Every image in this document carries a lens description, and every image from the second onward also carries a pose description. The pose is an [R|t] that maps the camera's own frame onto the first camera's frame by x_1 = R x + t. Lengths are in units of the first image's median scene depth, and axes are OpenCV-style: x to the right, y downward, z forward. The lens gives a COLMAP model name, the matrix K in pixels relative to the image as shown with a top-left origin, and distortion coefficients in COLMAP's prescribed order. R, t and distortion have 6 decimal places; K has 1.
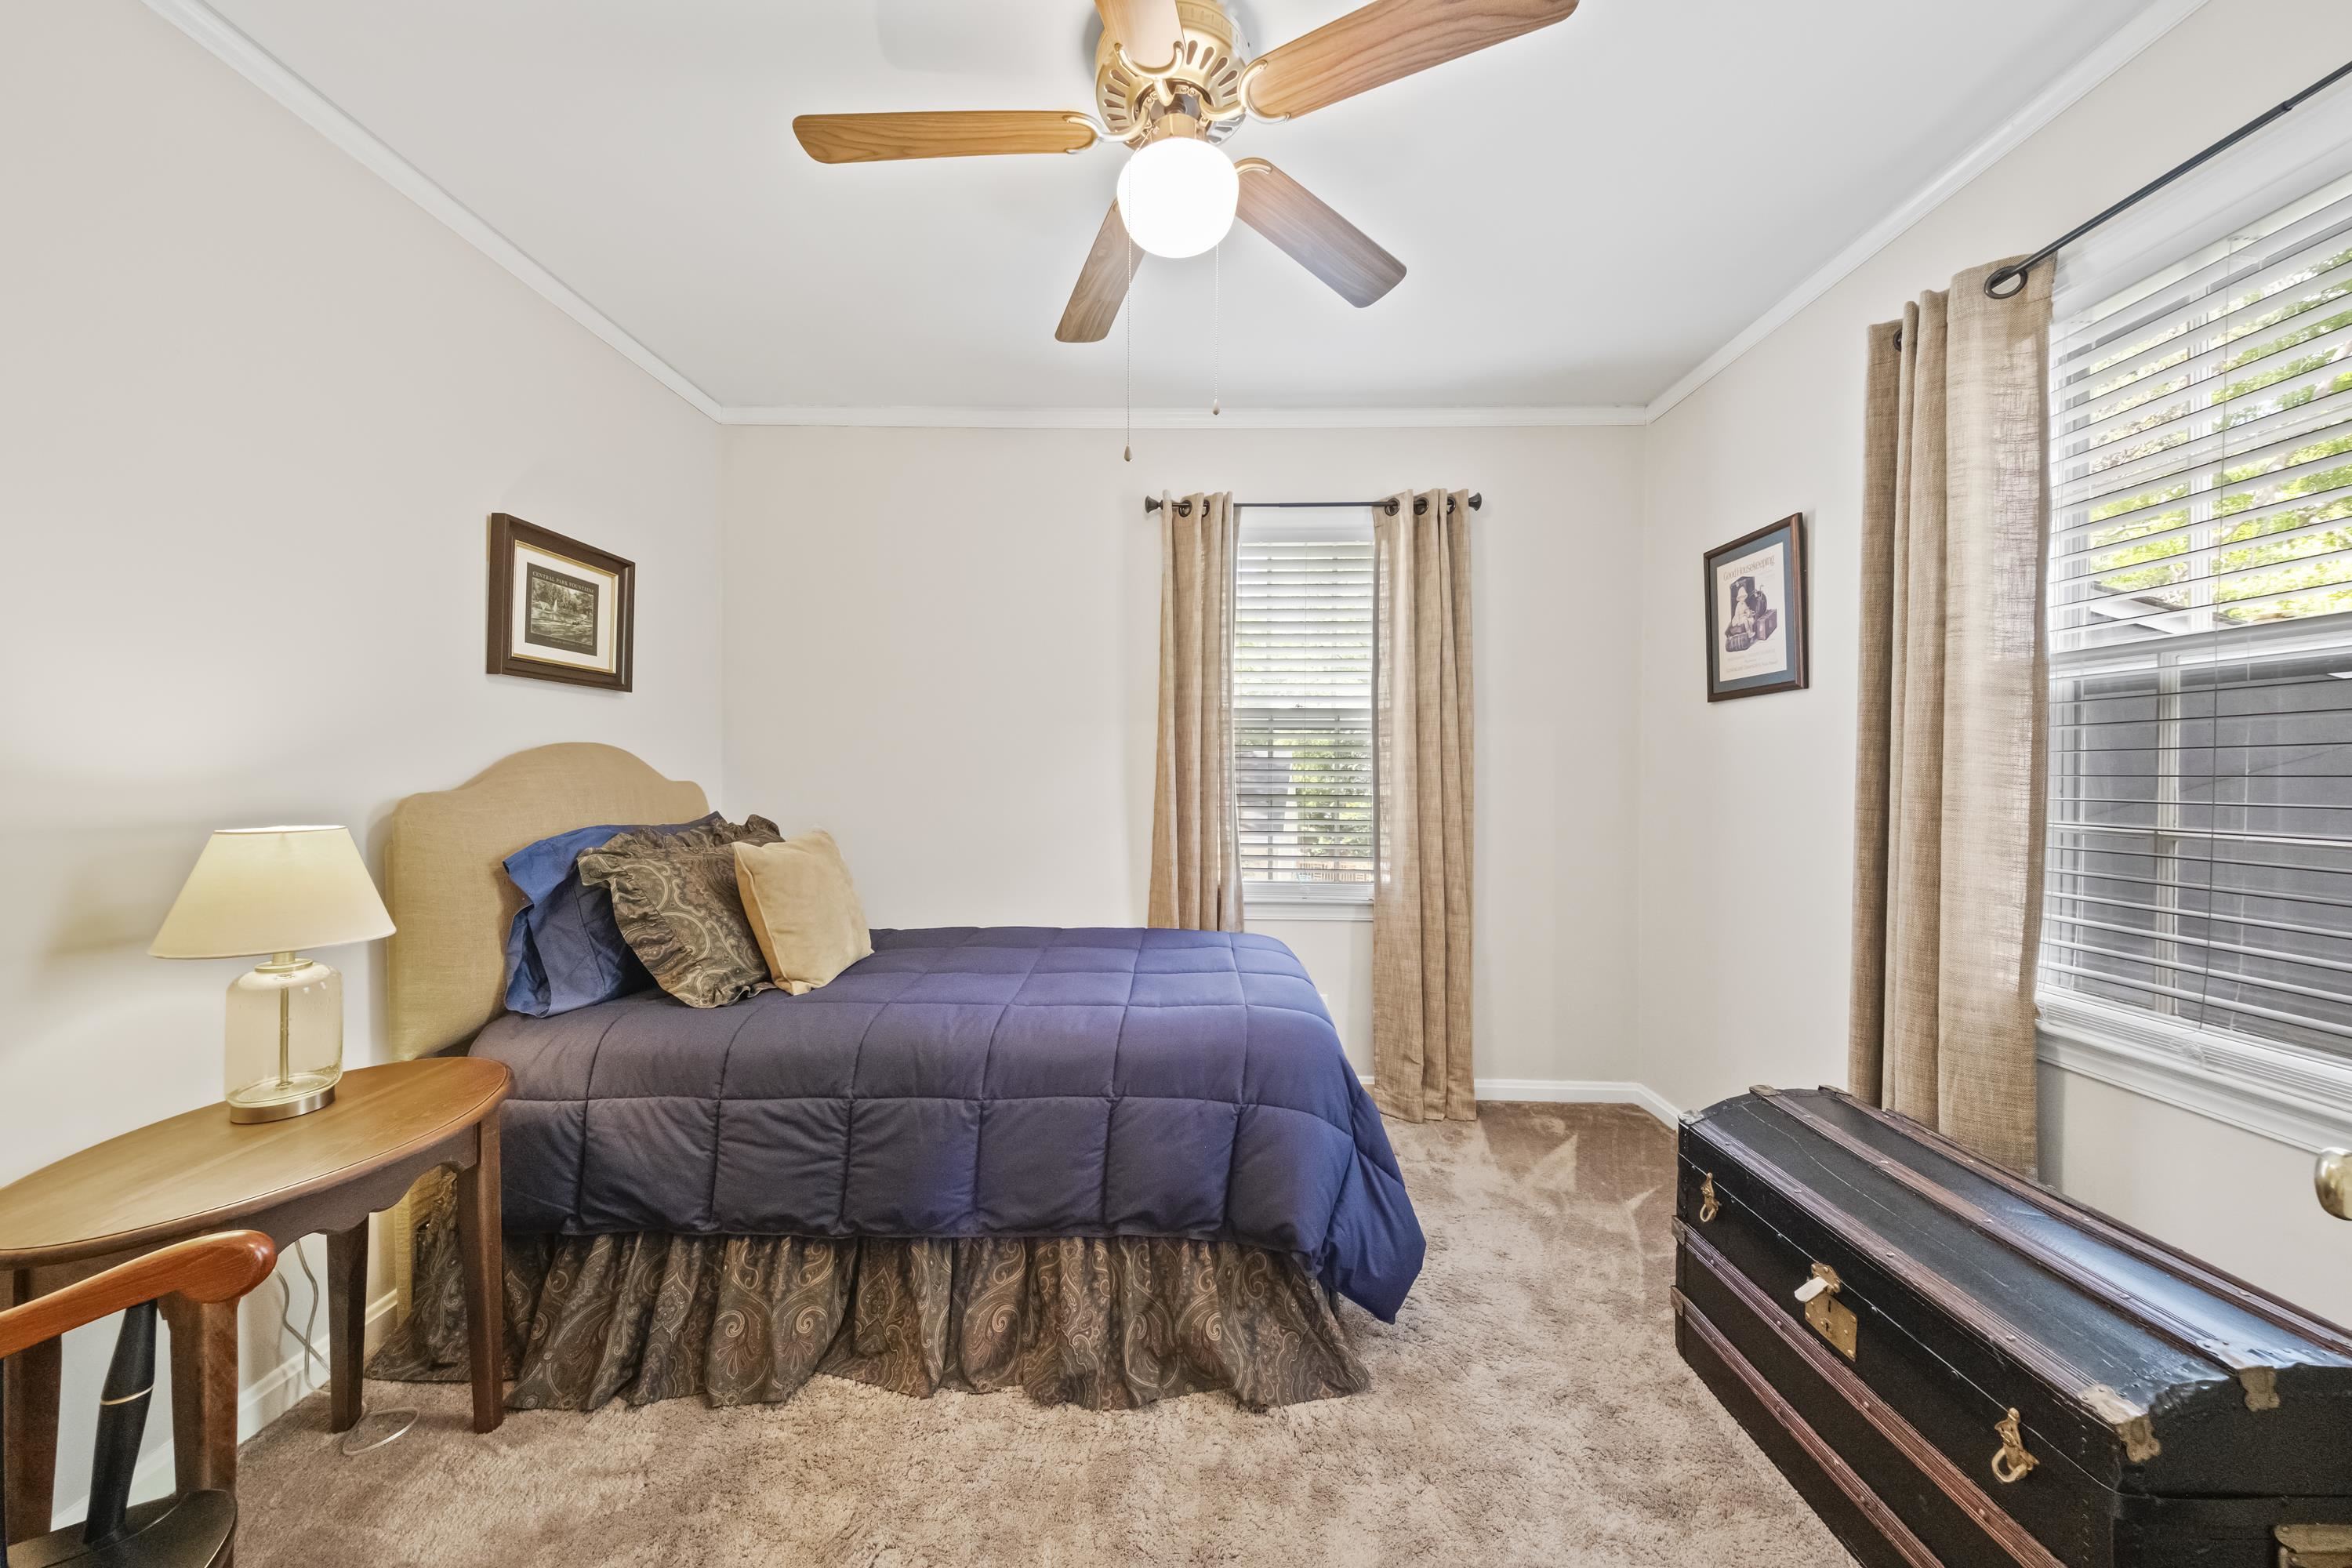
lens RADIAL K [[815.6, 0, 1177.4], [0, 815.6, 777.1], [0, 0, 1]] dist [0.006303, -0.003309]
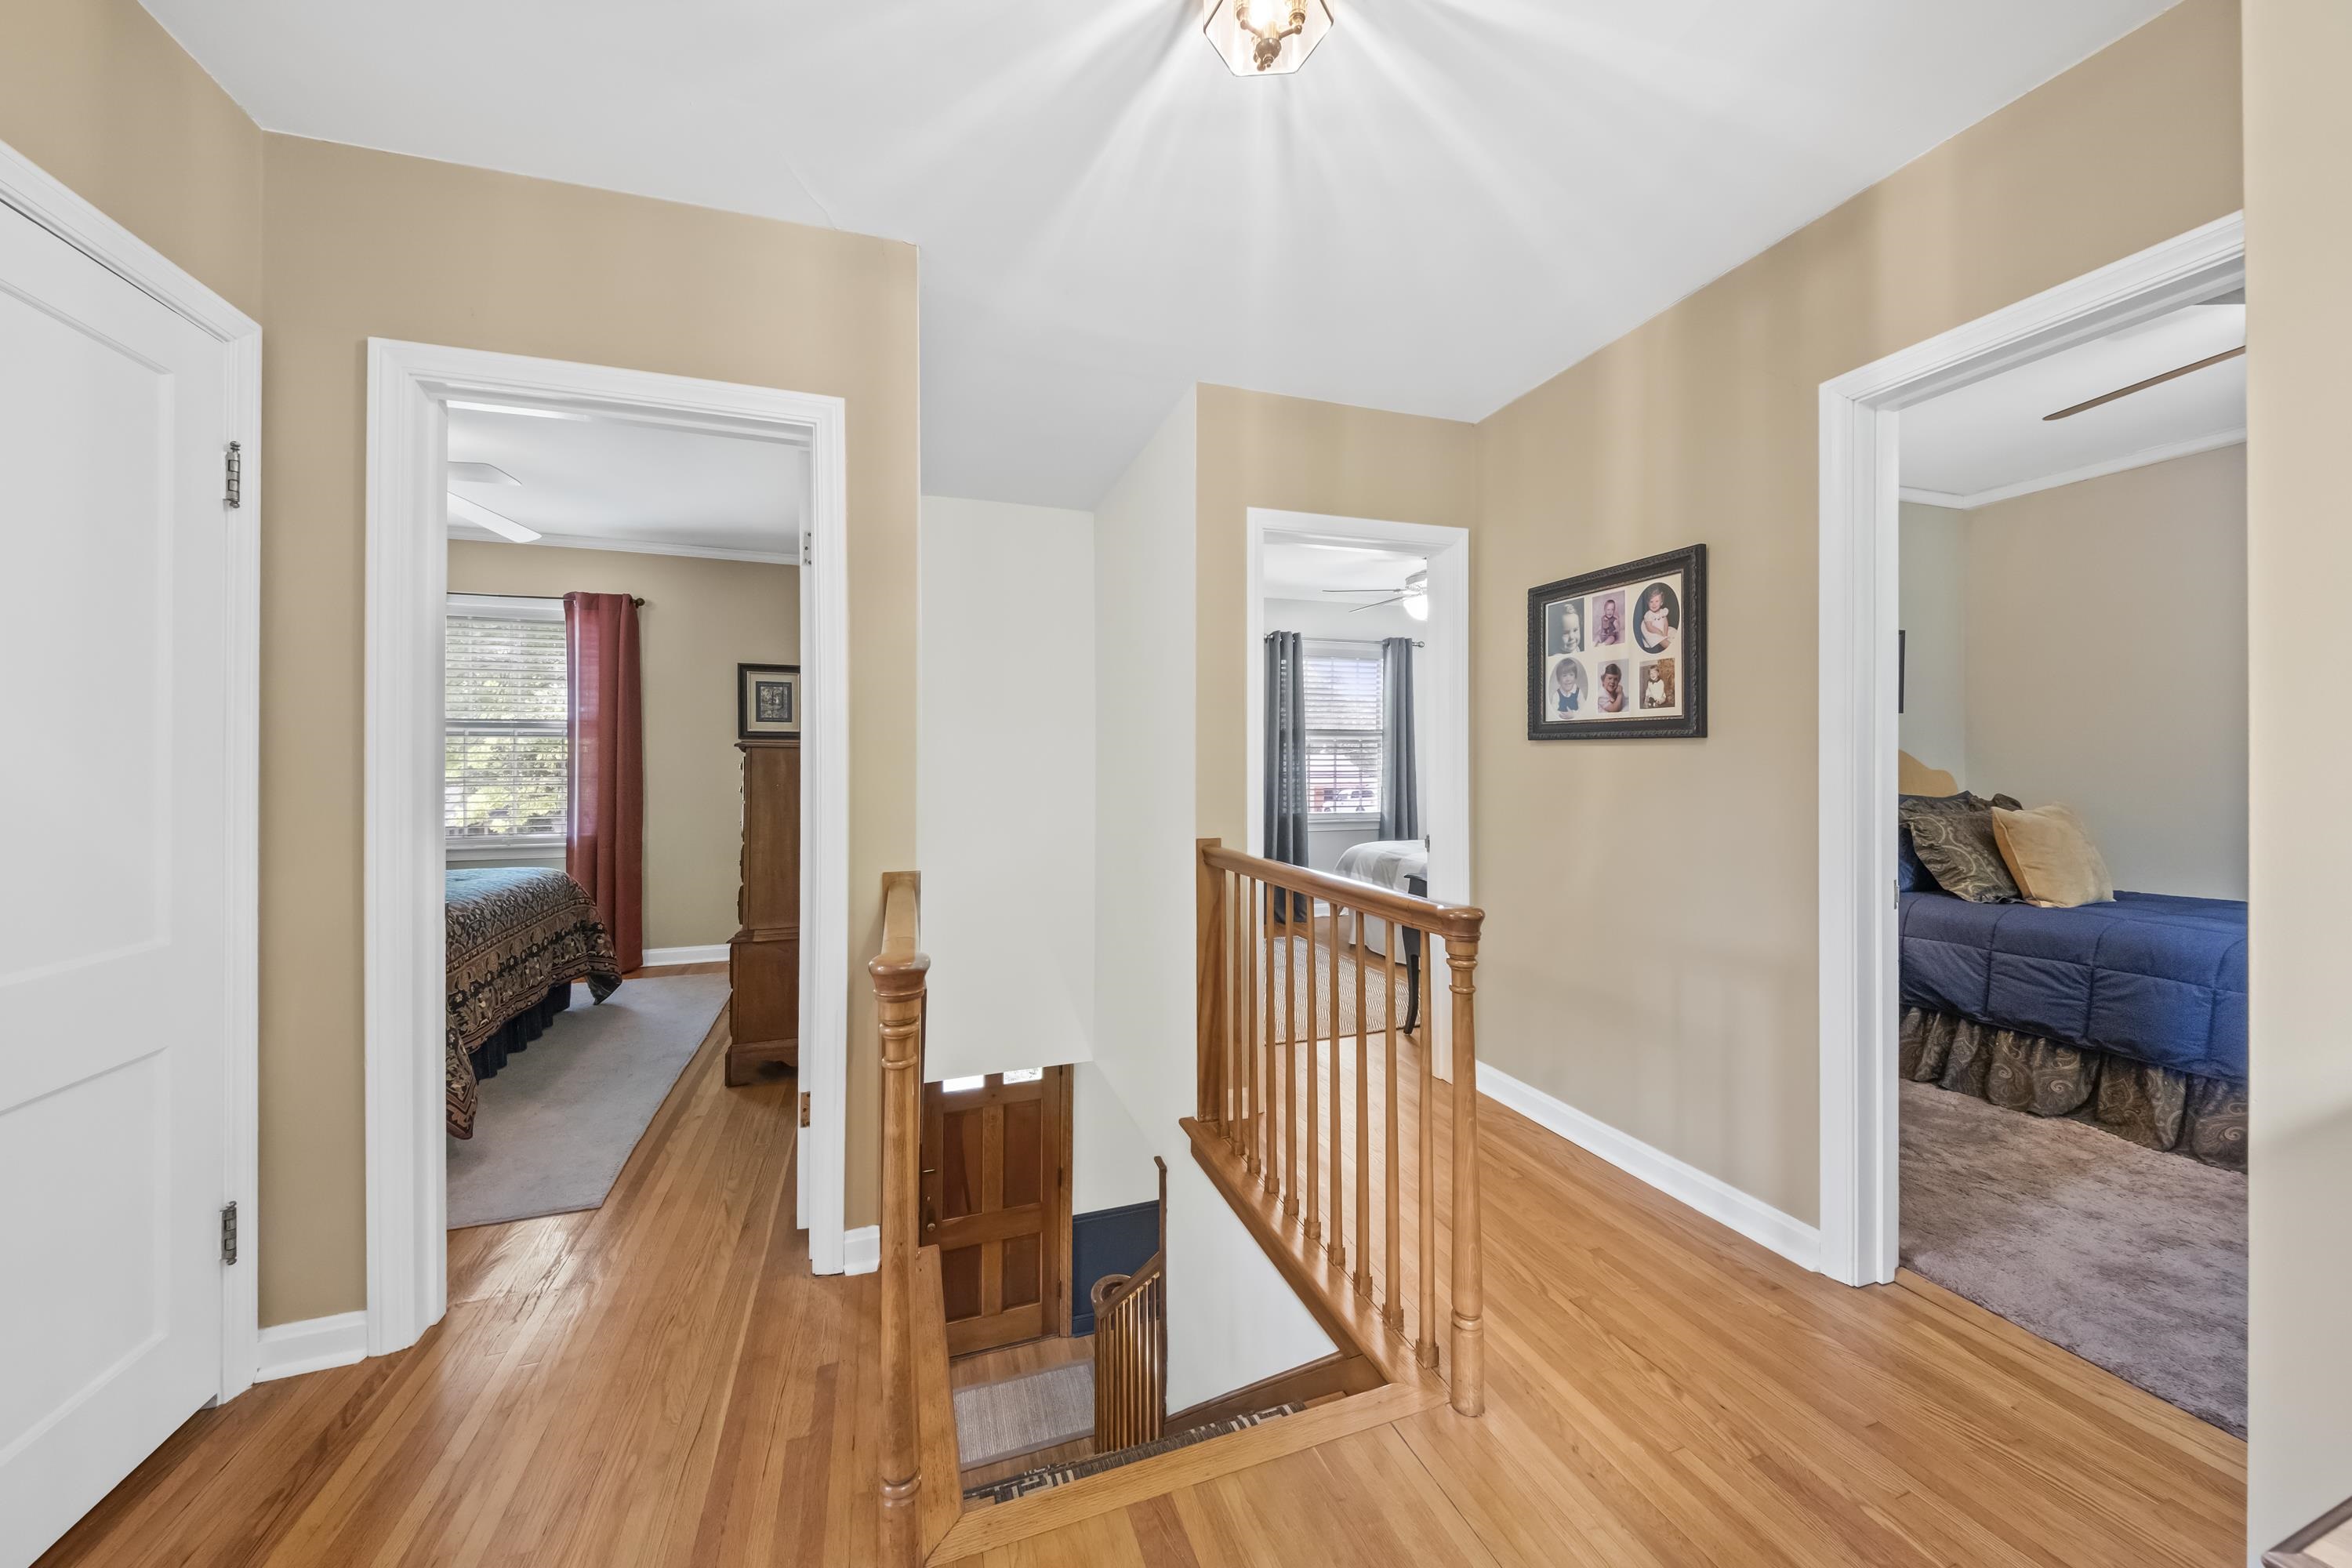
lens RADIAL K [[815.6, 0, 1189.8], [0, 815.6, 757.2], [0, 0, 1]] dist [0.006303, -0.003309]
pose [[0.342928, -0.010757, -0.939300, 0.516937], [0.001705, 0.999940, -0.010830, -0.006226], [0.939360, 0.002112, 0.342926, -1.246428]]
